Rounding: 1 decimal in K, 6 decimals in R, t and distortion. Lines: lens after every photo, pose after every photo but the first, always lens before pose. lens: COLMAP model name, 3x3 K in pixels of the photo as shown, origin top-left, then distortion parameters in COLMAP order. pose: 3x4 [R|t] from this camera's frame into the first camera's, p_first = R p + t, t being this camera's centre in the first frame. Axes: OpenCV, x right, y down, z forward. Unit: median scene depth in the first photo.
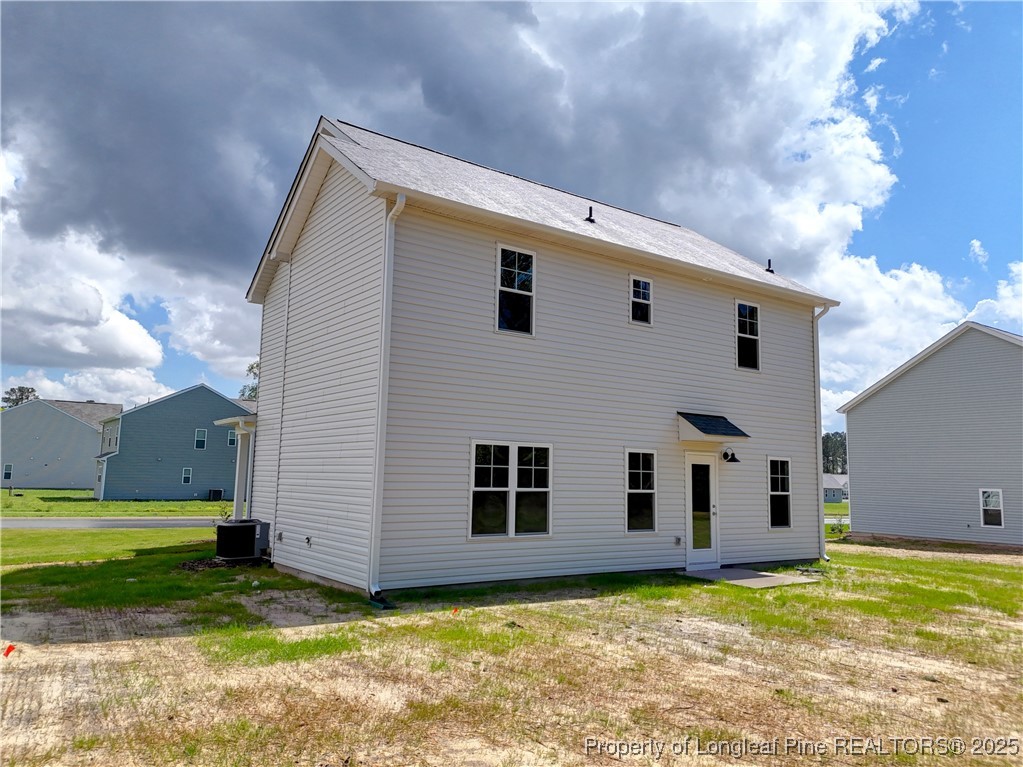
lens RADIAL K [[691.8, 0, 508.8], [0, 691.8, 389.2], [0, 0, 1]] dist [0.036290, -0.001638]
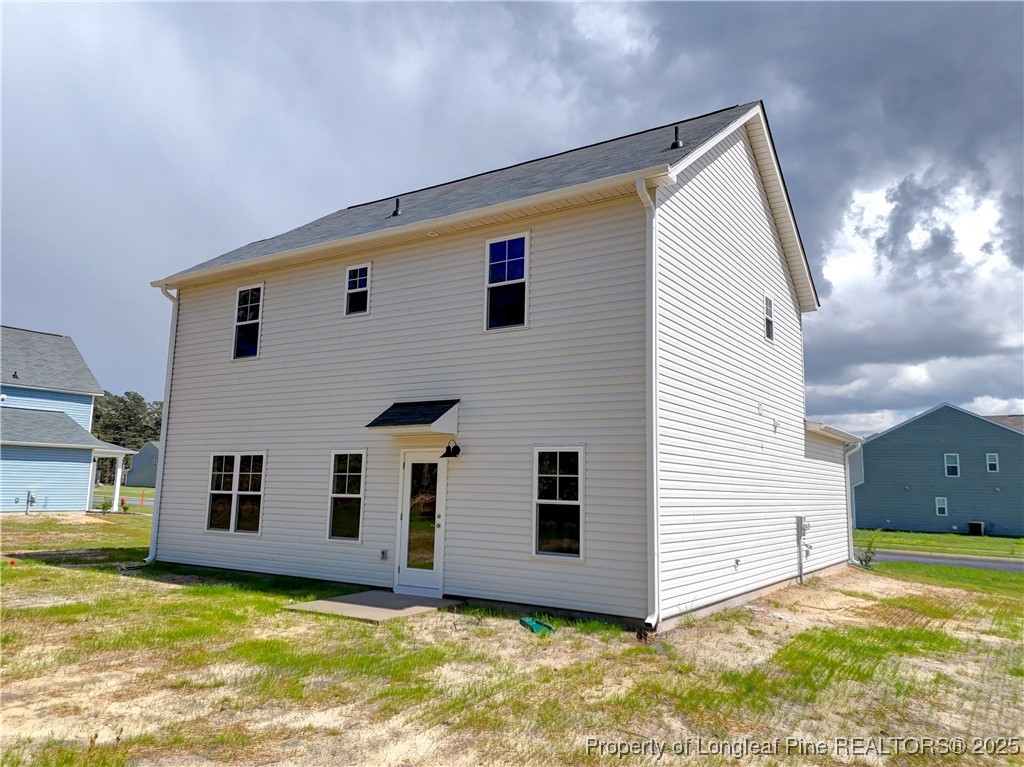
lens RADIAL K [[767.4, 0, 510.8], [0, 767.4, 367.0], [0, 0, 1]] dist [0.076398, -0.113452]
pose [[0.395372, -0.156770, -0.905044, 1.191797], [0.104373, 0.986613, -0.125303, 0.125382], [0.912572, -0.044921, 0.406442, 0.763280]]
